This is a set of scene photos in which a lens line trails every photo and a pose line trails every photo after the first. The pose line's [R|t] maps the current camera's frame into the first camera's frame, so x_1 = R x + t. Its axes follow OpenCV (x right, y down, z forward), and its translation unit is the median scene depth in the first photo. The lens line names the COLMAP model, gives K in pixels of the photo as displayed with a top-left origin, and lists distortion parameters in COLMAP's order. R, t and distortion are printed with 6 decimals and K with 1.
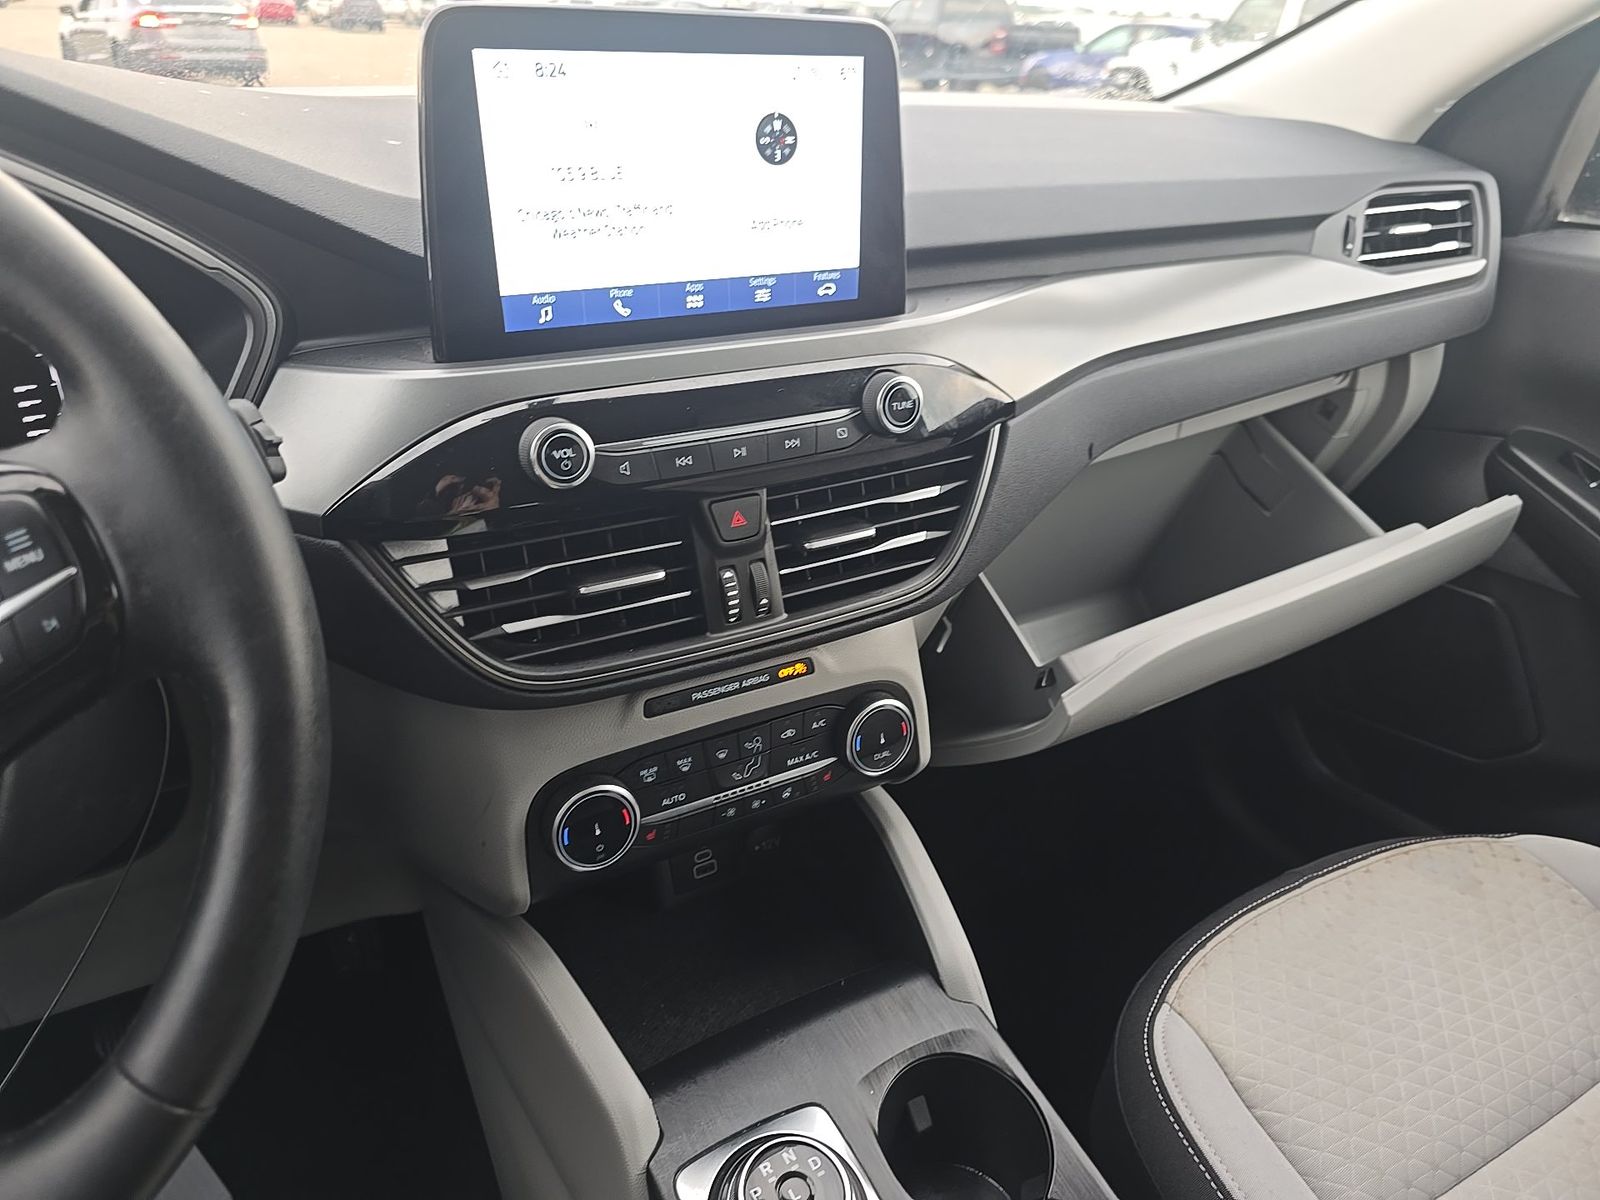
lens RADIAL K [[1063.7, 0, 790.5], [0, 1063.7, 585.5], [0, 0, 1]] dist [0.049525, -0.033745]
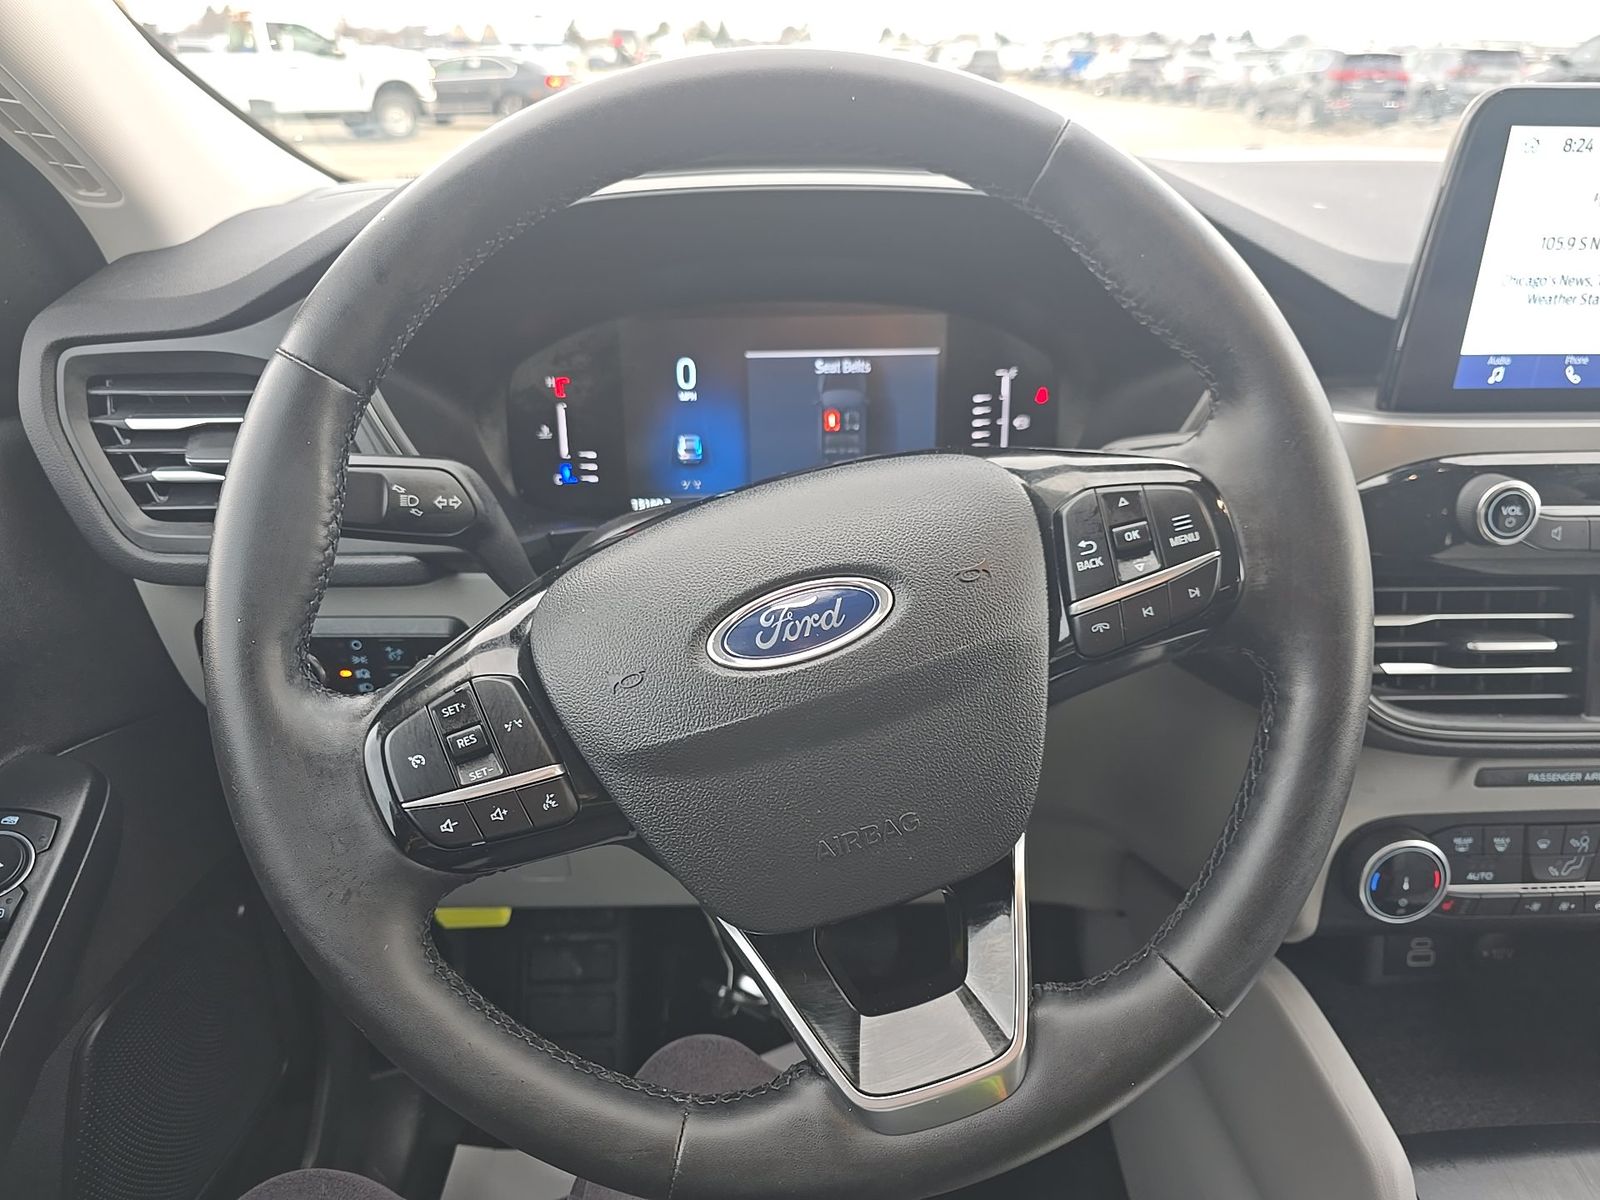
lens RADIAL K [[1063.7, 0, 798.3], [0, 1063.7, 597.8], [0, 0, 1]] dist [0.049525, -0.033745]
pose [[0.893371, 0.170904, -0.415548, -0.347727], [-0.186379, 0.982472, 0.003374, 0.074742], [0.408841, 0.074435, 0.909565, -0.194299]]
